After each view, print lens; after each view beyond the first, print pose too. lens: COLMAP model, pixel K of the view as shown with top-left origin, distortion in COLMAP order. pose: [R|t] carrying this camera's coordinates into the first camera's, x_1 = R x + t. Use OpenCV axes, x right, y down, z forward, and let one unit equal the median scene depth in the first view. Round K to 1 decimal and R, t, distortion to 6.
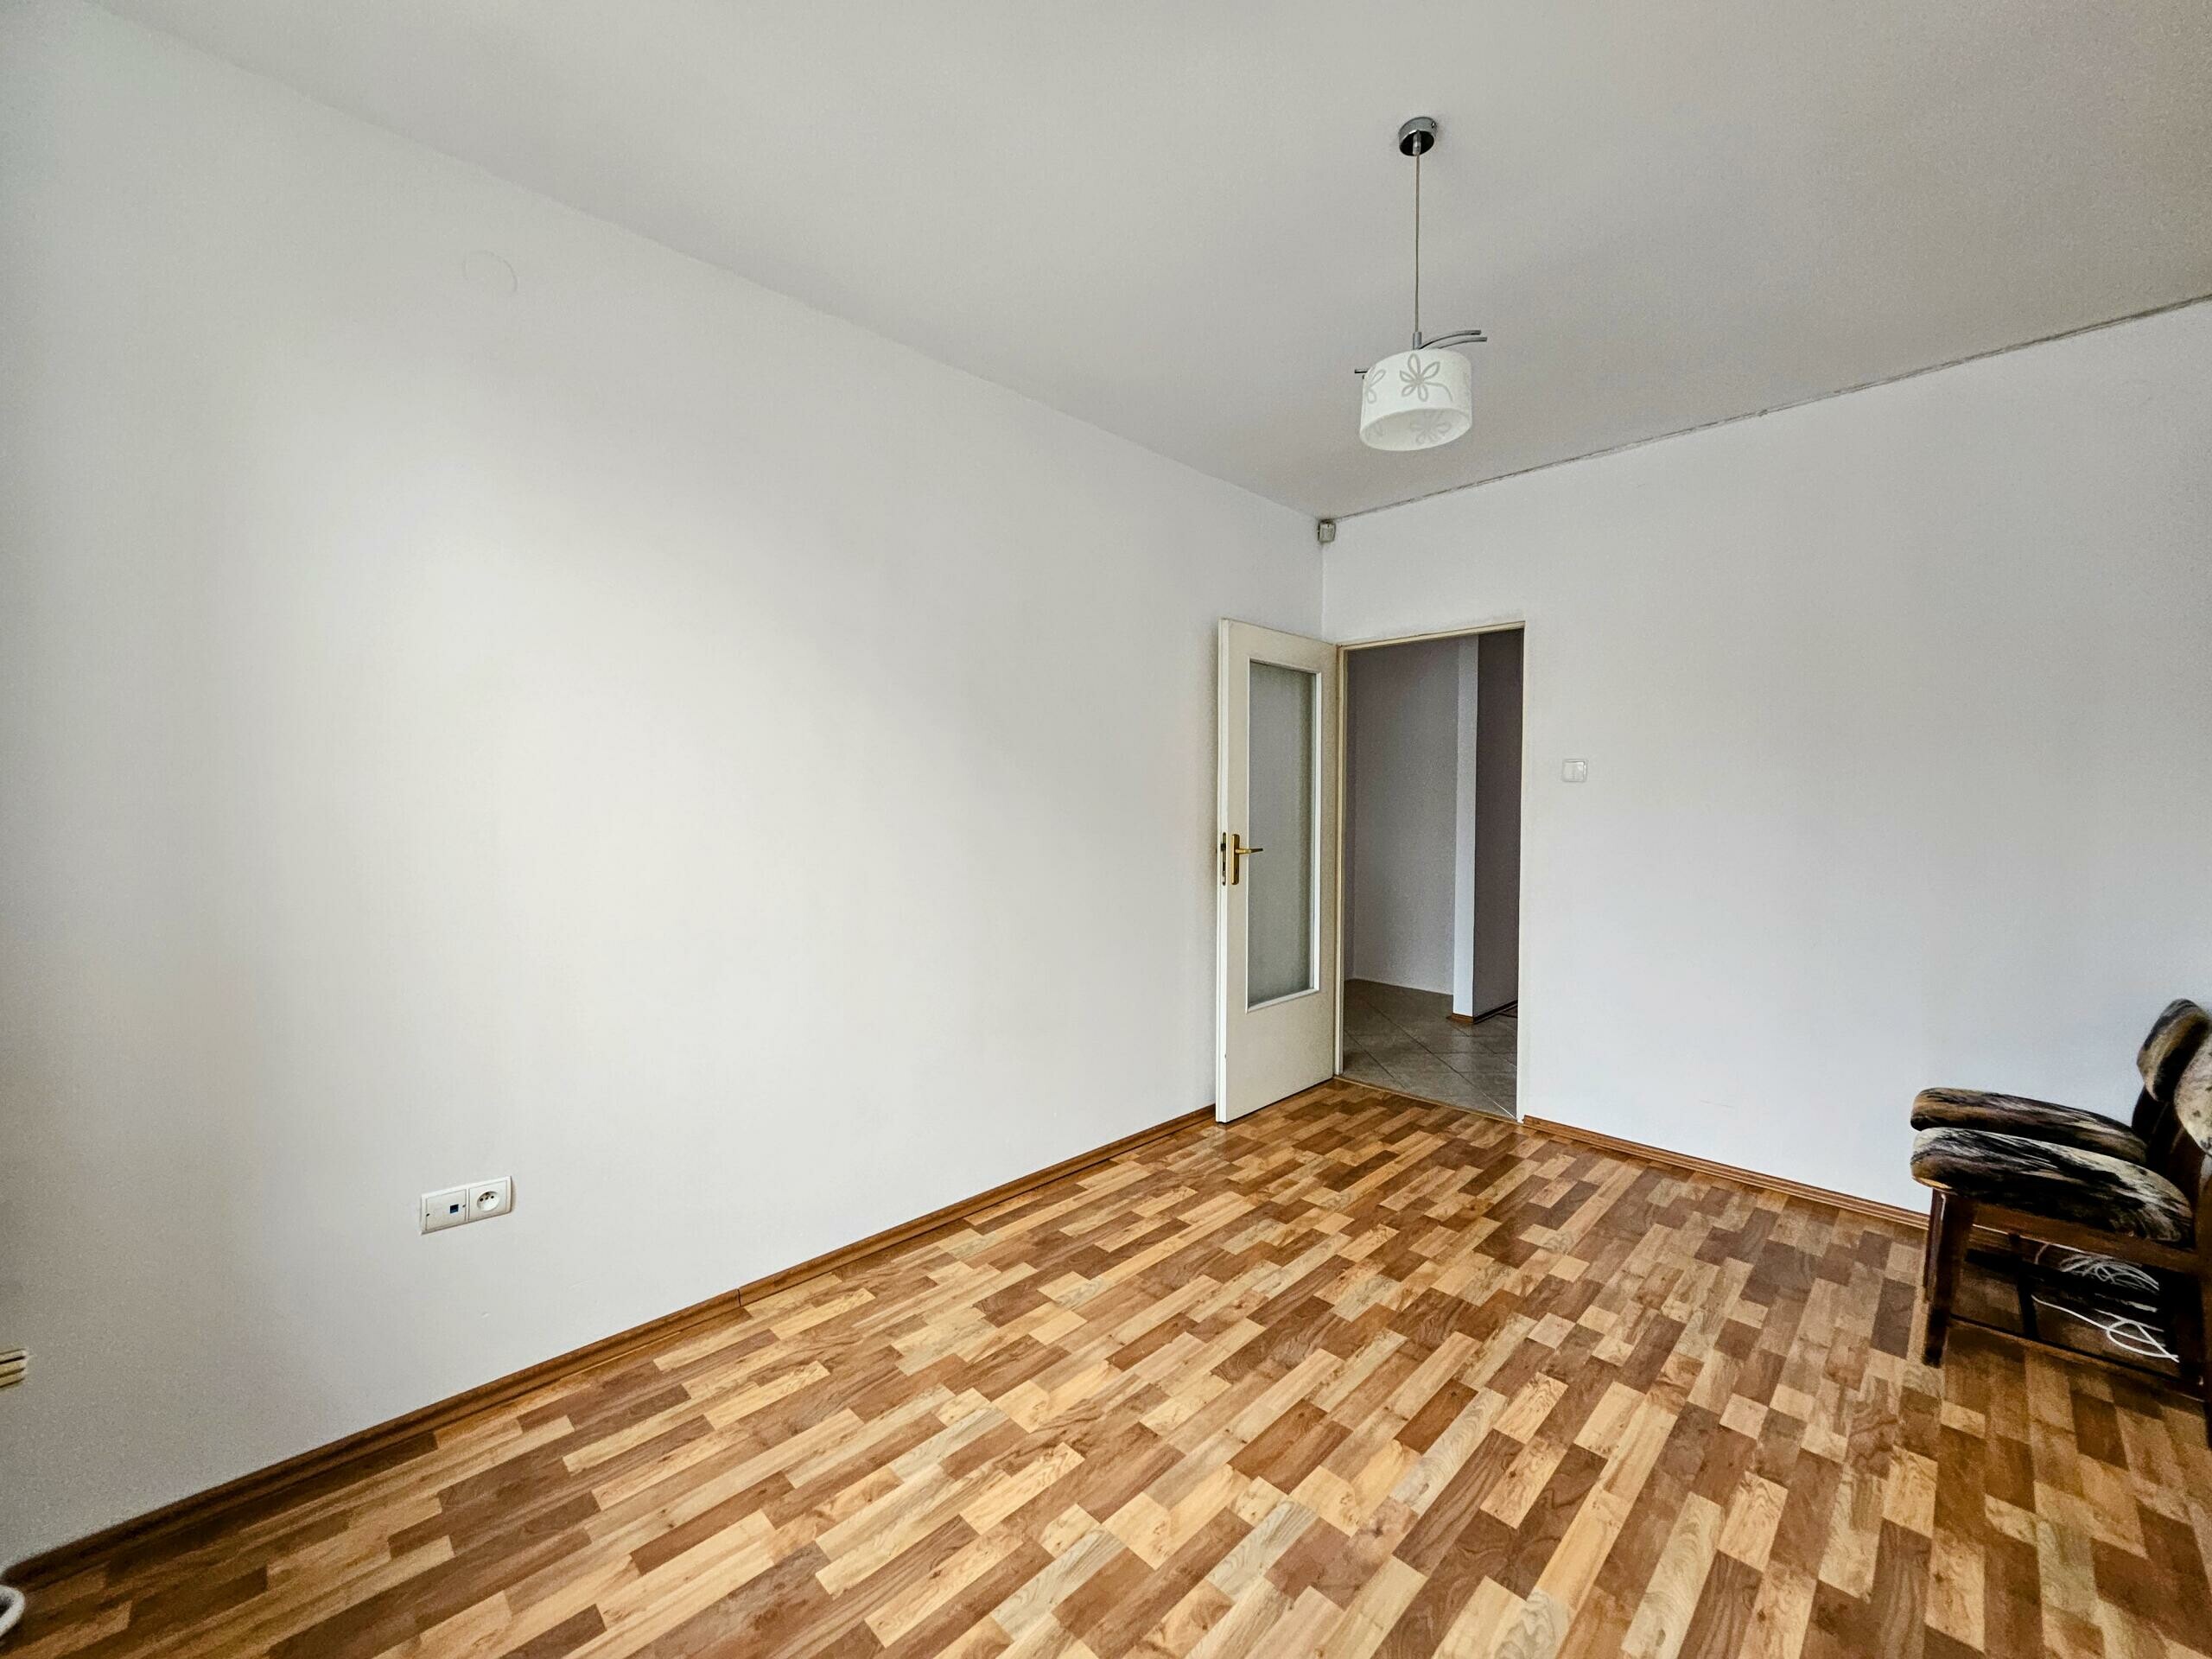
lens RADIAL K [[876.0, 0, 1108.2], [0, 876.0, 819.9], [0, 0, 1]] dist [-0.002480, -0.000435]
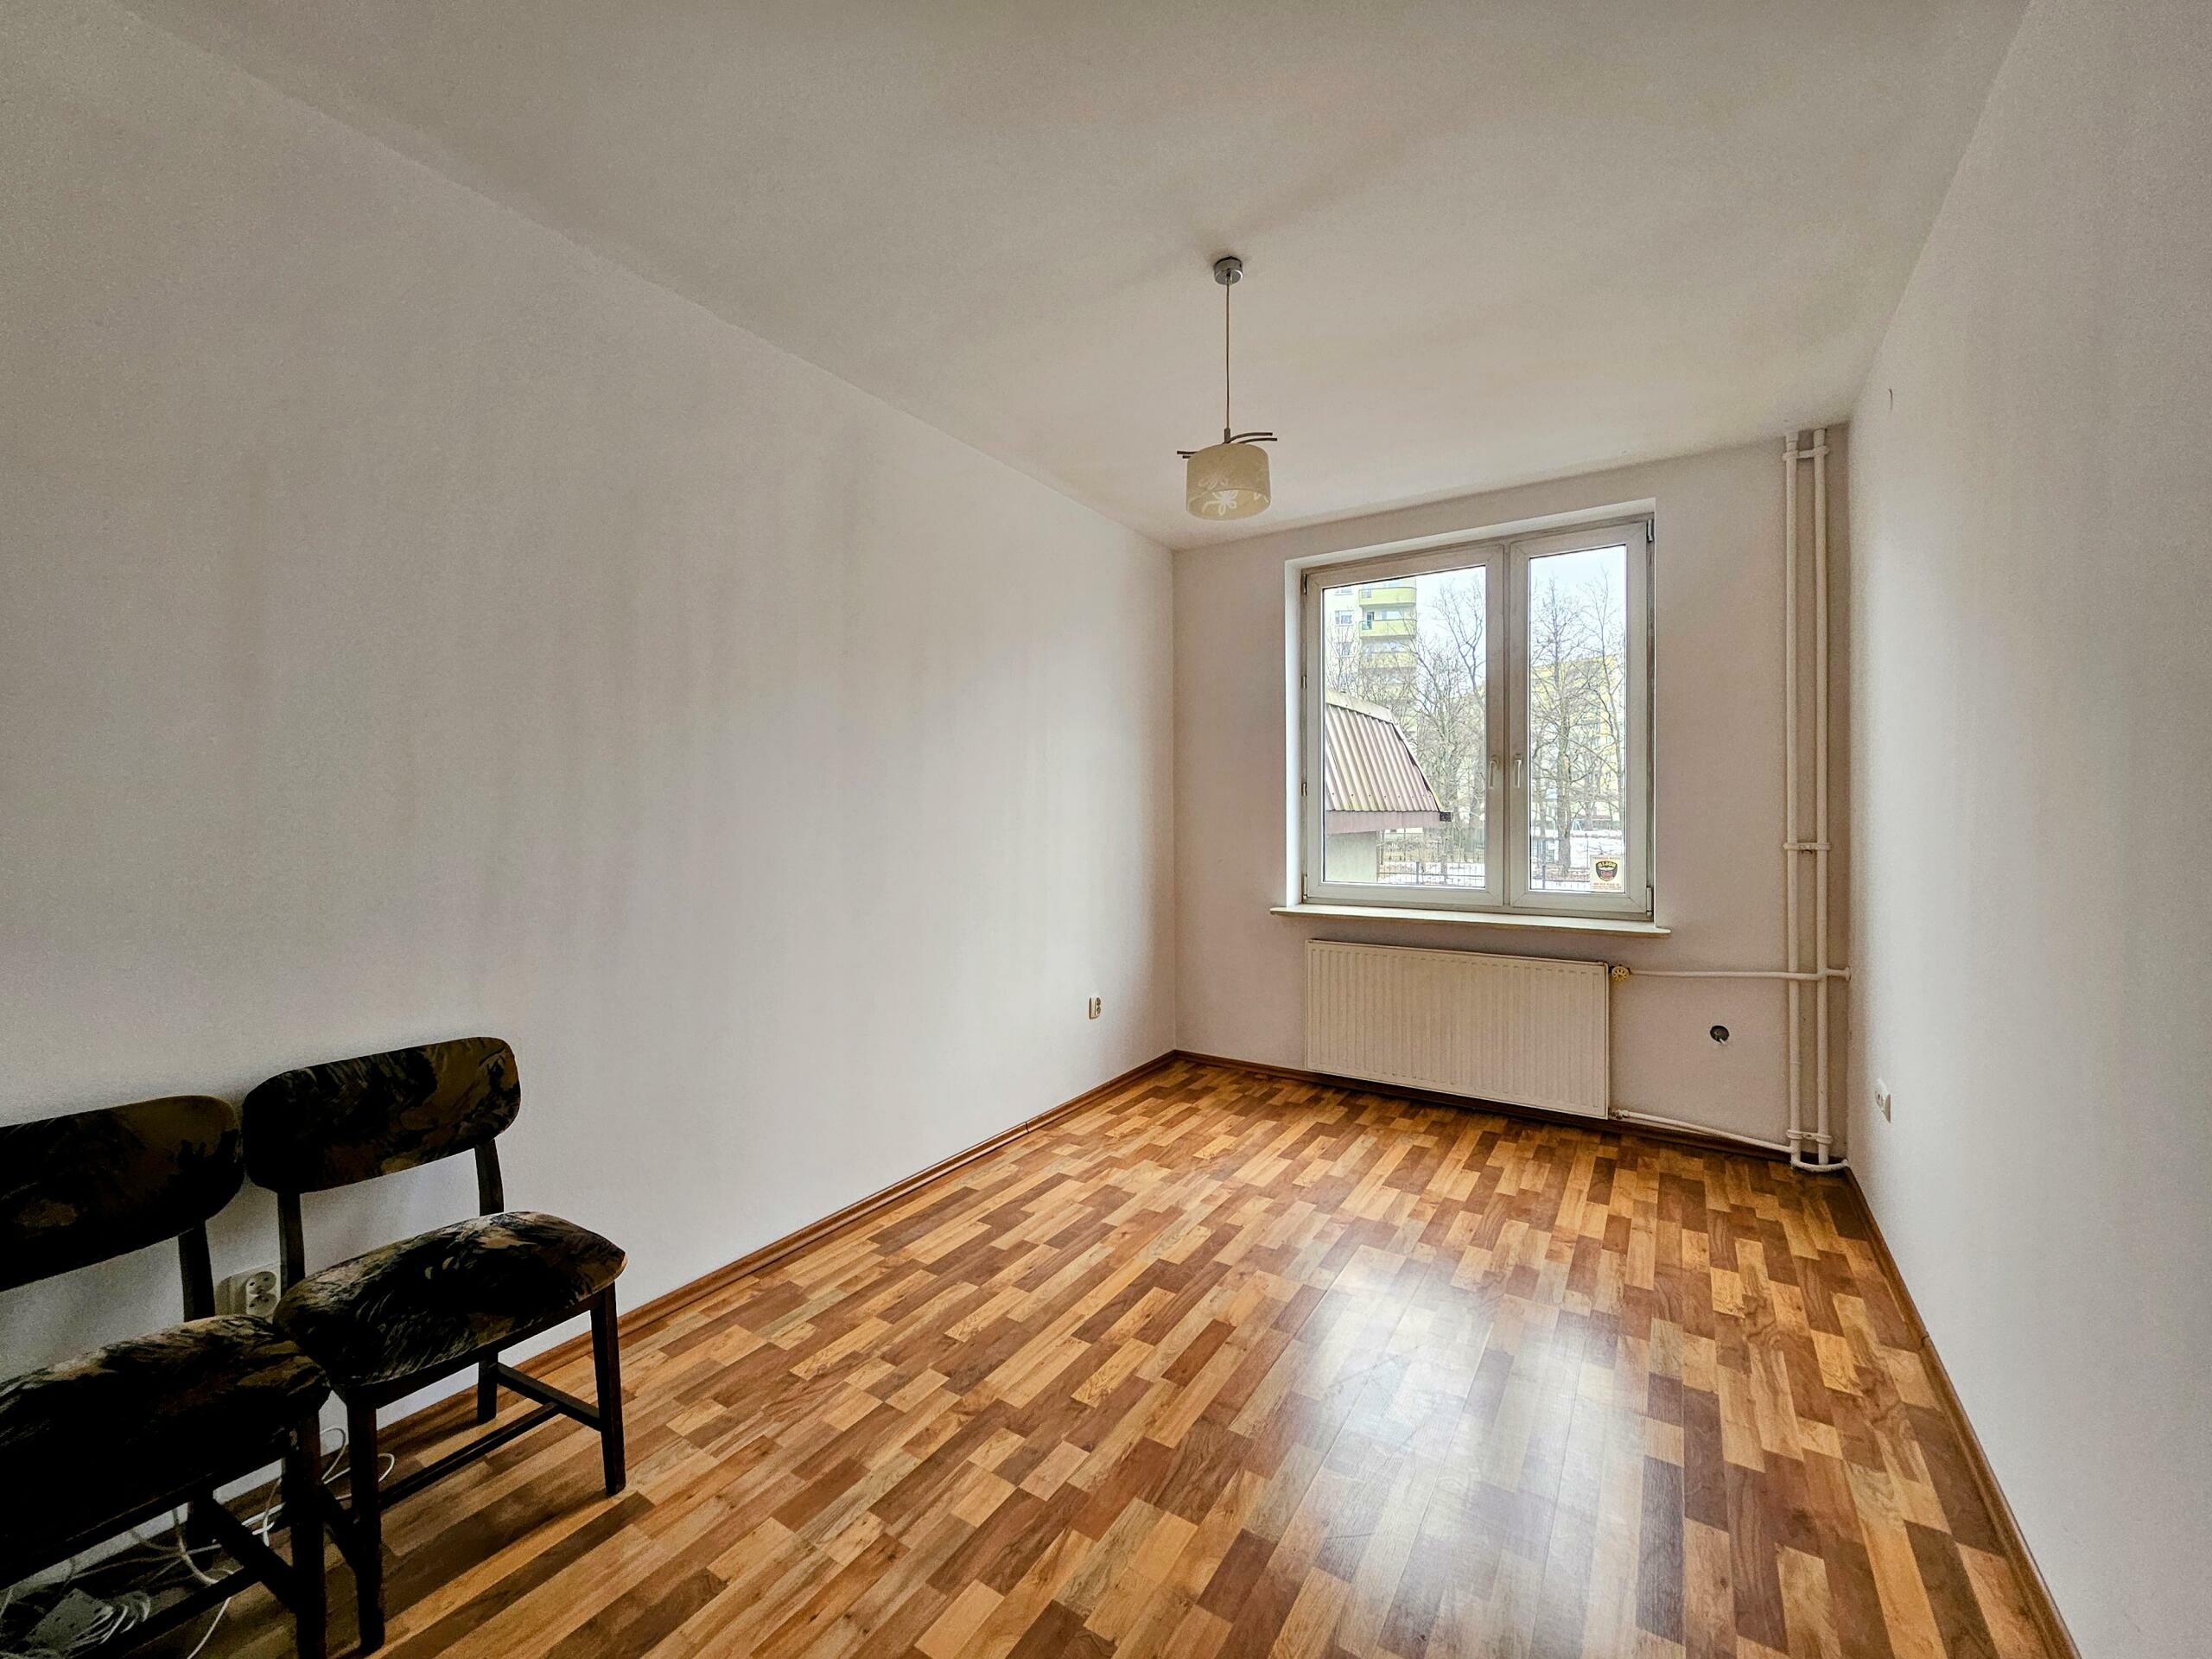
lens RADIAL K [[876.0, 0, 1108.2], [0, 876.0, 819.9], [0, 0, 1]] dist [-0.002480, -0.000435]
pose [[-0.977469, -0.000325, -0.211077, 0.717183], [-0.007487, 0.999423, 0.033131, -0.030245], [0.210944, 0.033965, -0.976908, 2.013666]]
